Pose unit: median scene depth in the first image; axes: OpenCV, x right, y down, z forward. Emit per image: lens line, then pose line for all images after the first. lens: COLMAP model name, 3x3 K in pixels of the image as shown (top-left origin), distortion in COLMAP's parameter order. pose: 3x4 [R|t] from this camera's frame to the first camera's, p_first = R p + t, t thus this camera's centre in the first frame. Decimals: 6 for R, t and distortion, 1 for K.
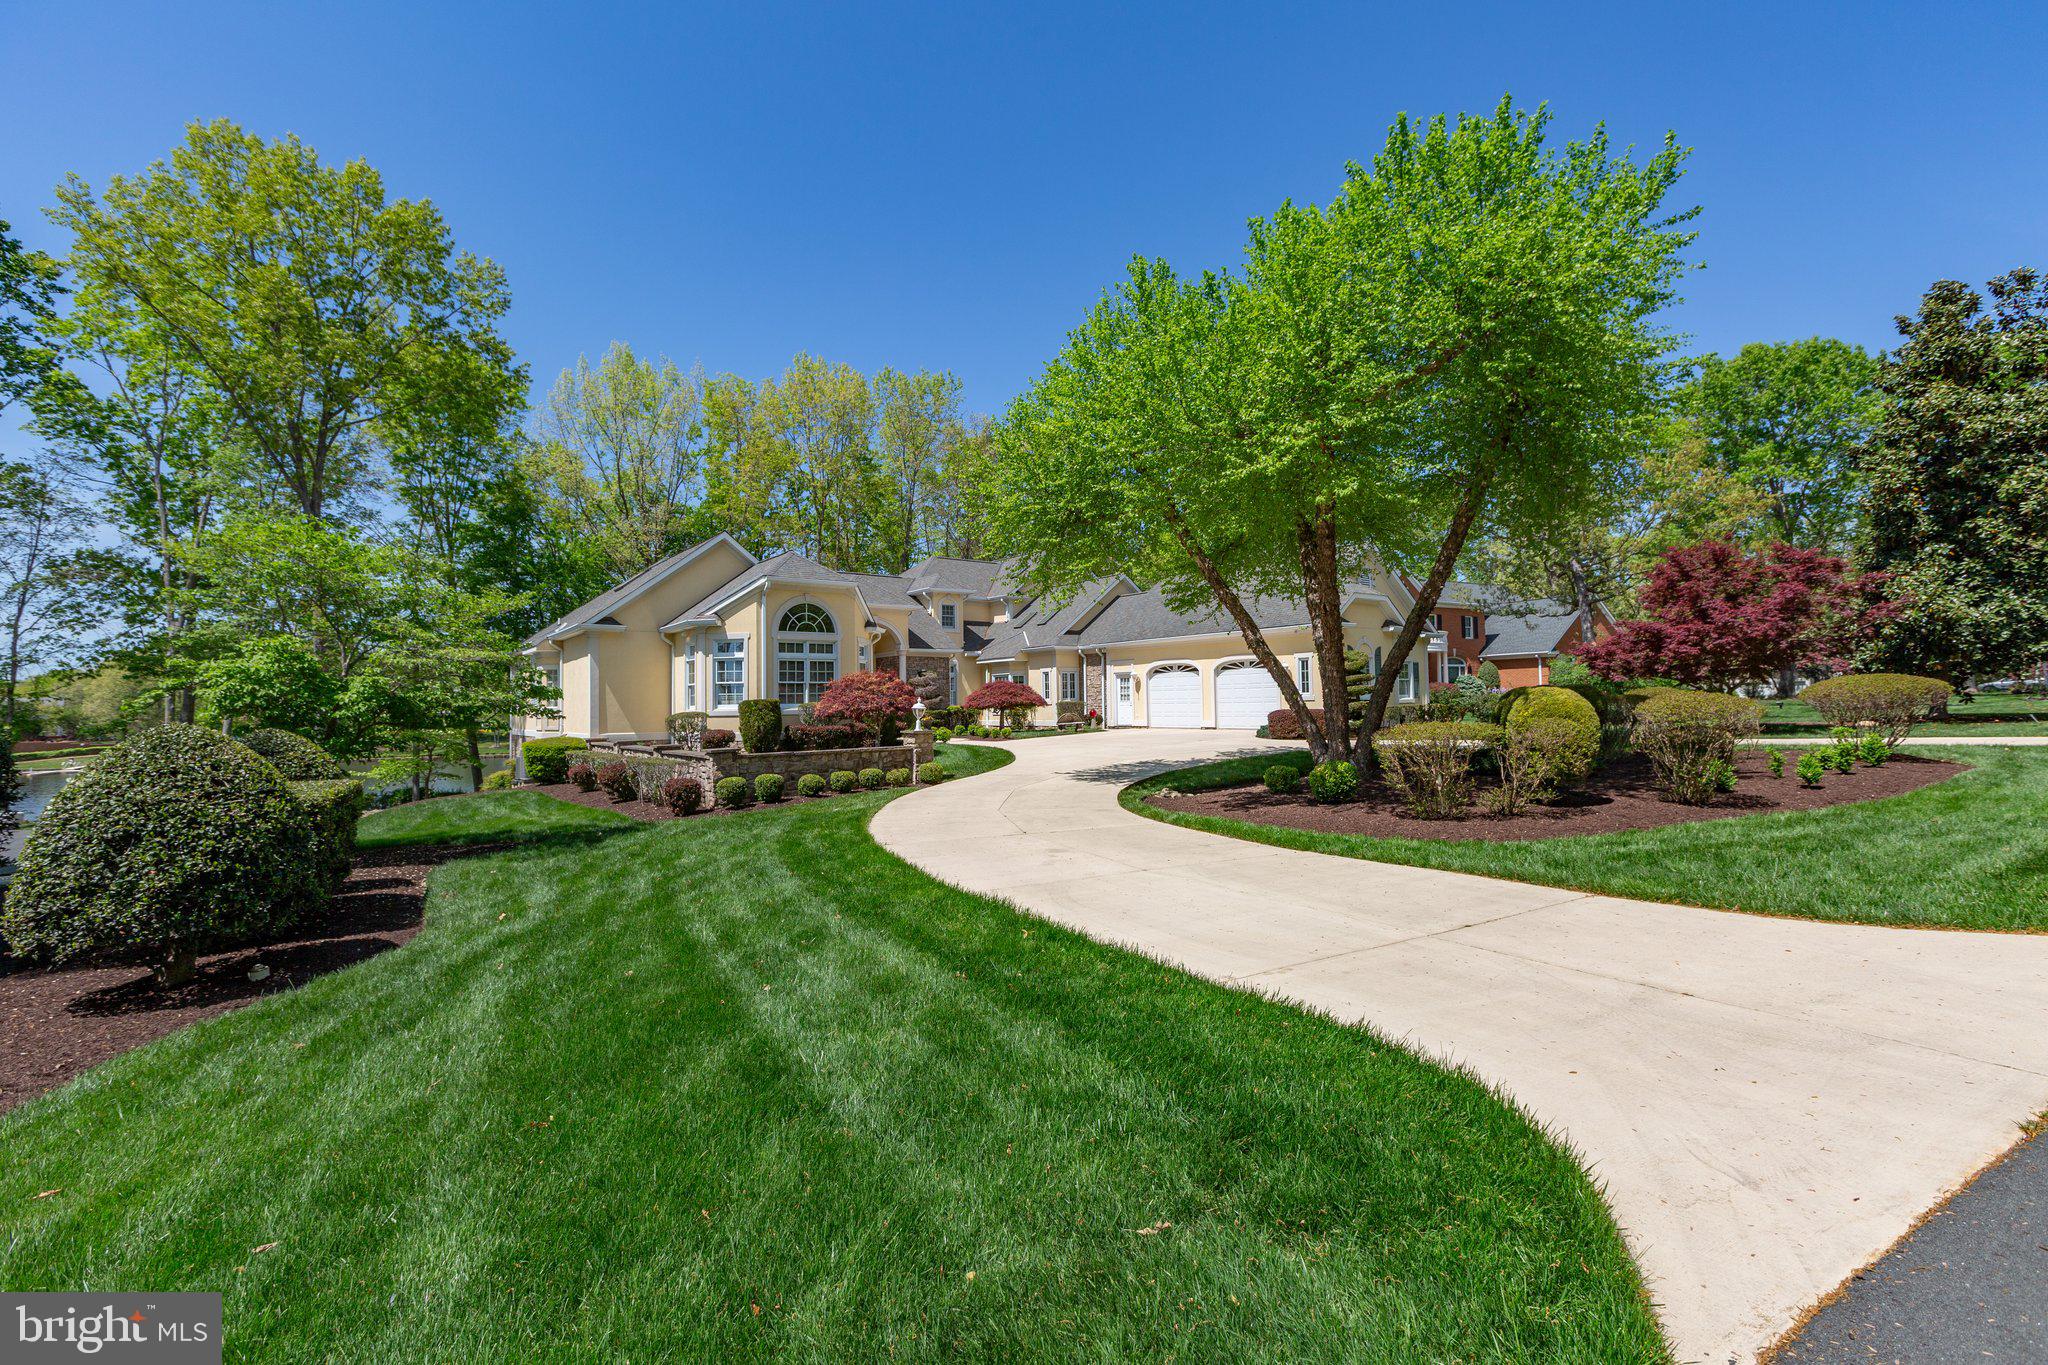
lens RADIAL K [[1002.5, 0, 1017.4], [0, 1002.5, 721.4], [0, 0, 1]] dist [-0.003123, -0.001611]
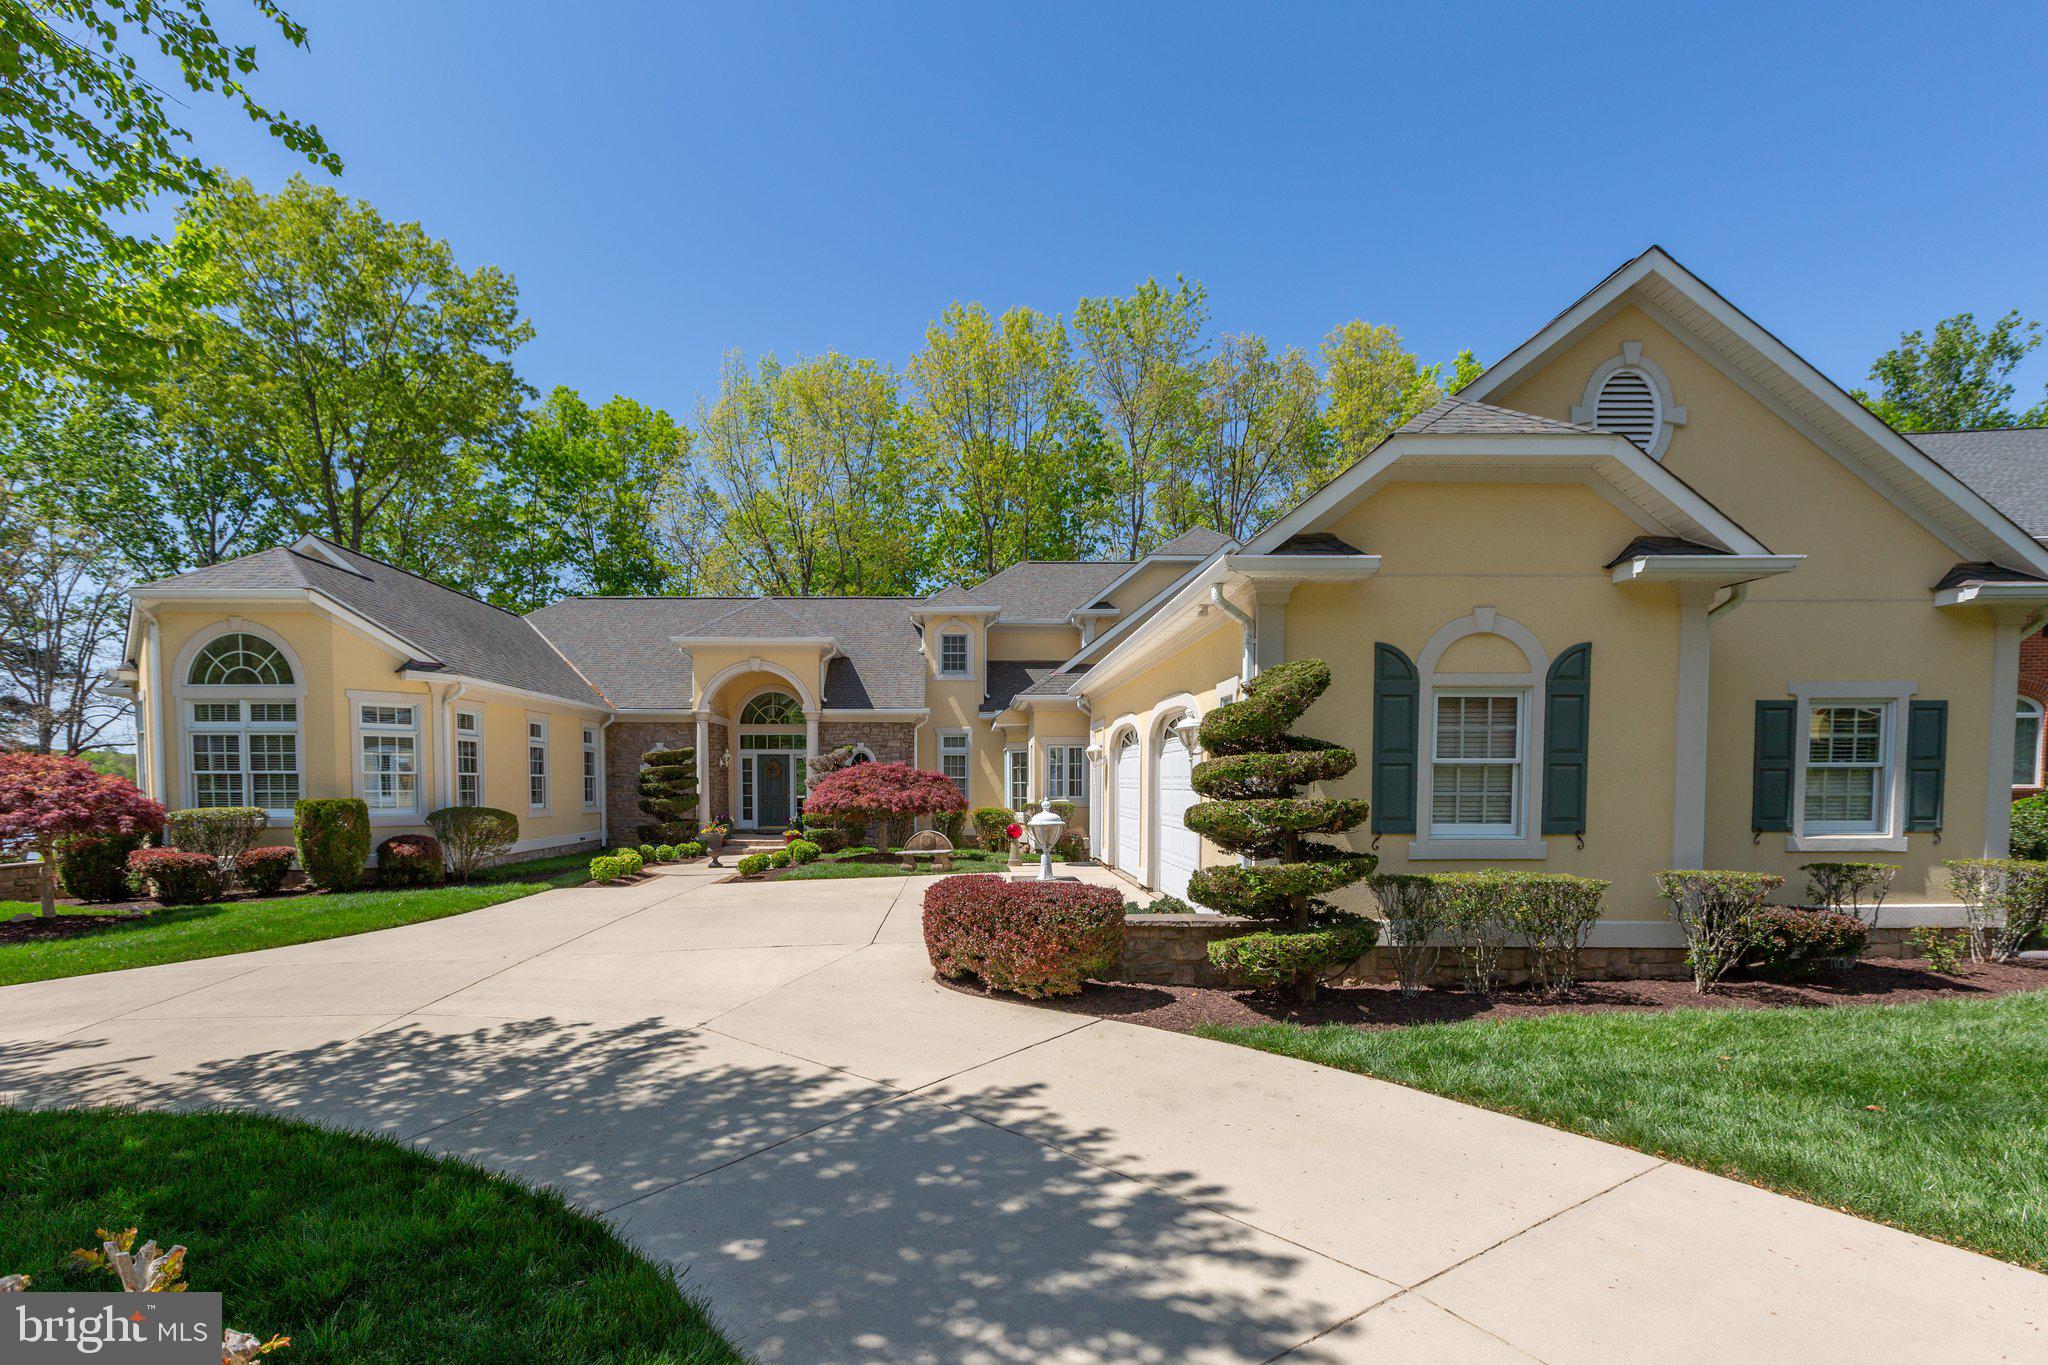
lens RADIAL K [[987.9, 0, 959.6], [0, 987.9, 808.0], [0, 0, 1]] dist [-0.003953, -0.000933]
pose [[0.780425, 0.031054, -0.624477, 0.373937], [-0.020372, 0.999498, 0.024244, -0.032636], [0.624917, -0.006199, 0.780667, 0.656824]]
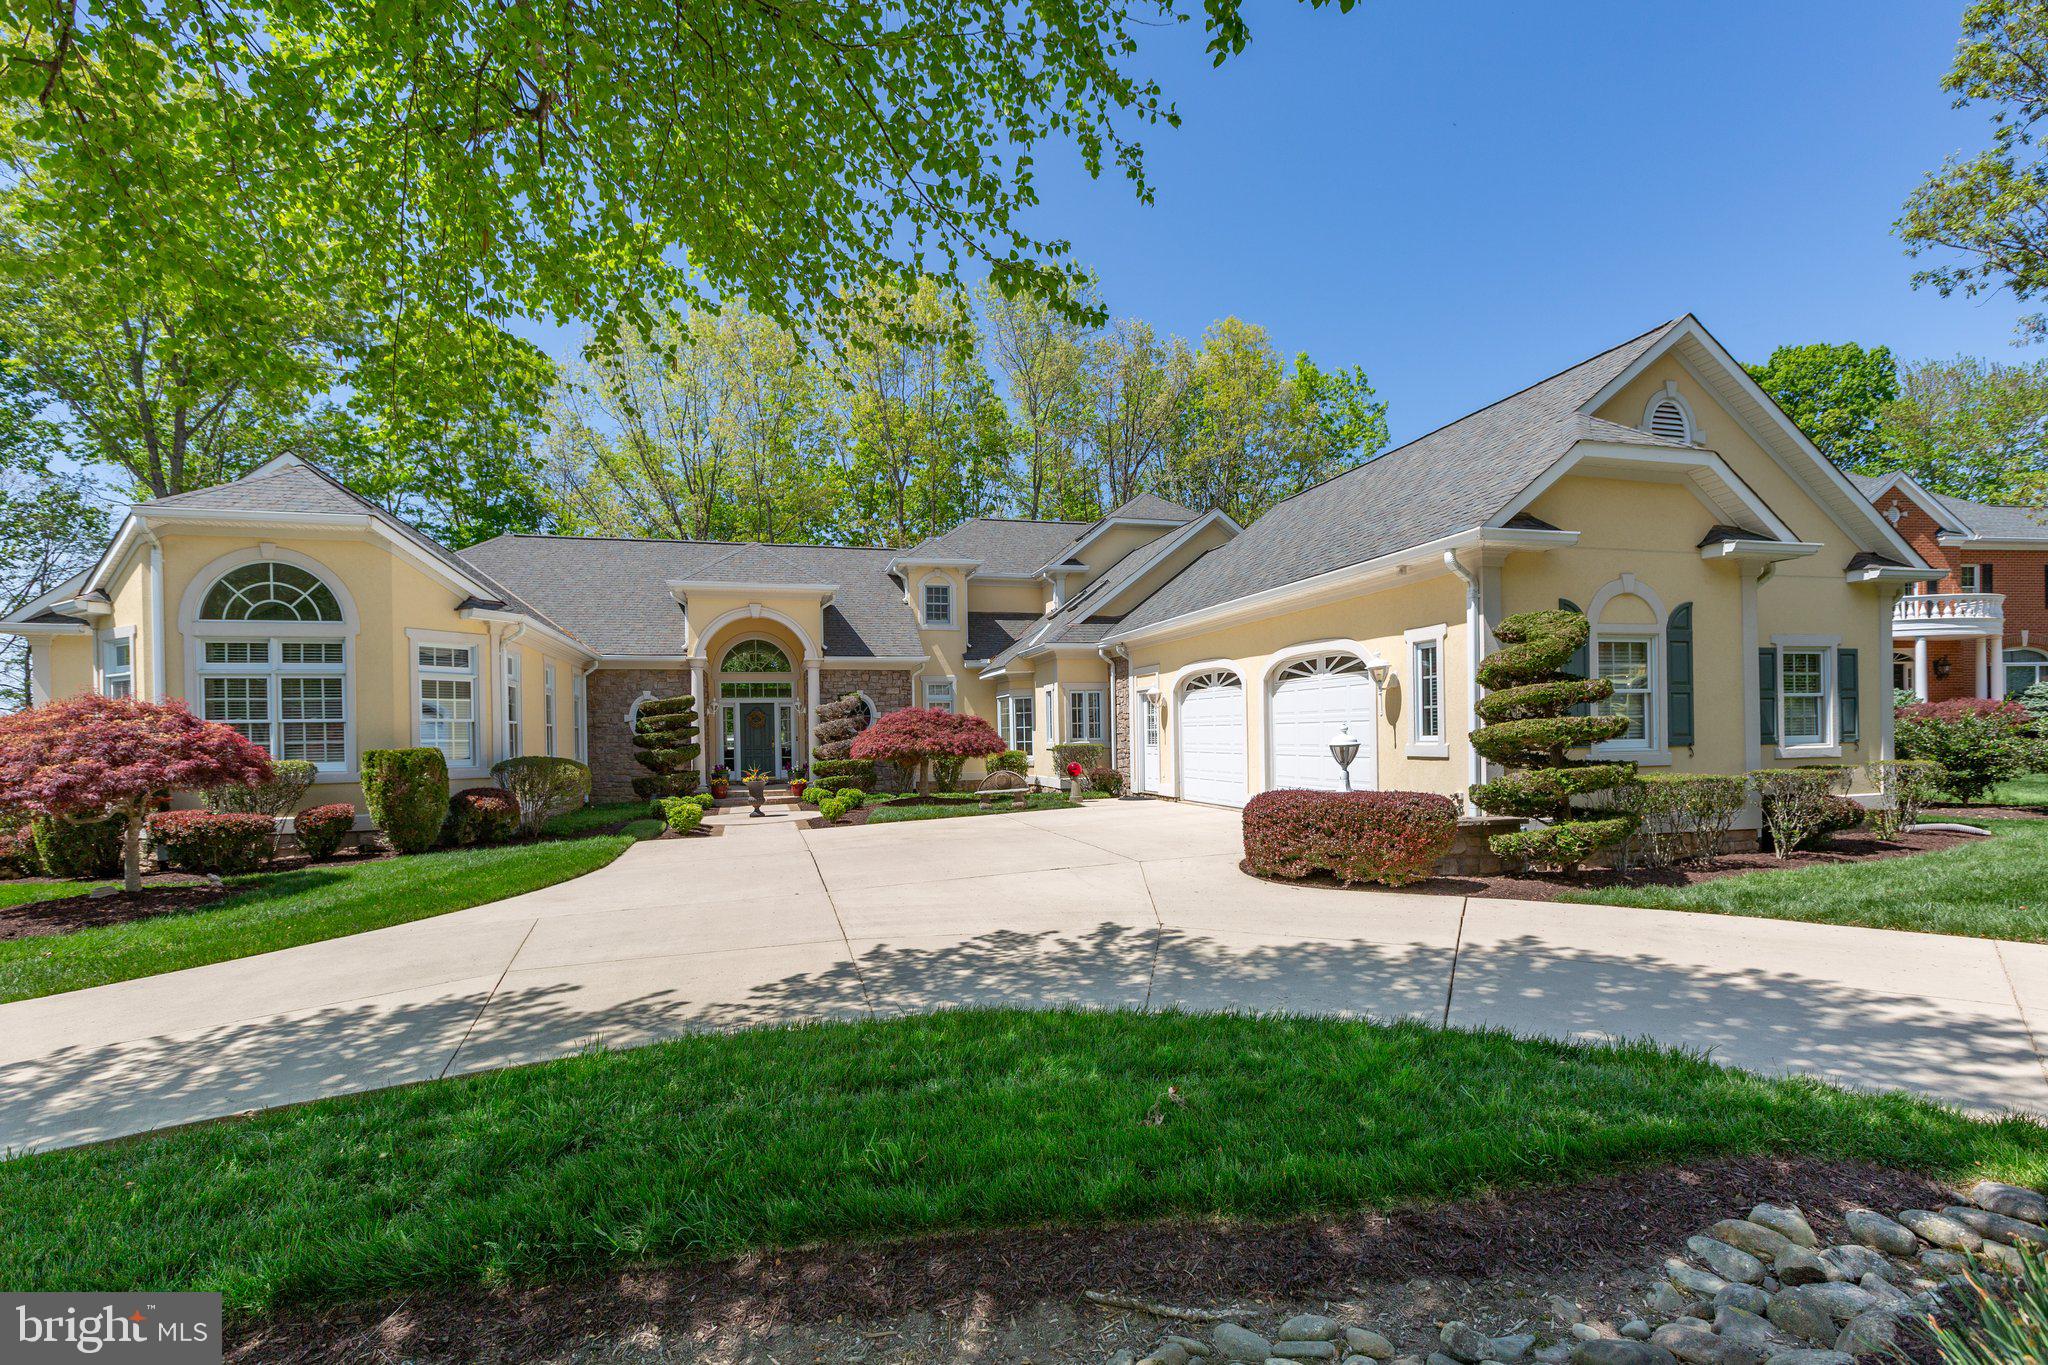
lens RADIAL K [[1002.5, 0, 1017.4], [0, 1002.5, 721.4], [0, 0, 1]] dist [-0.003123, -0.001611]
pose [[0.921483, -0.006029, -0.388372, 0.262721], [-0.002993, 0.999740, -0.022623, -0.023025], [0.388407, 0.022009, 0.921225, 0.551563]]
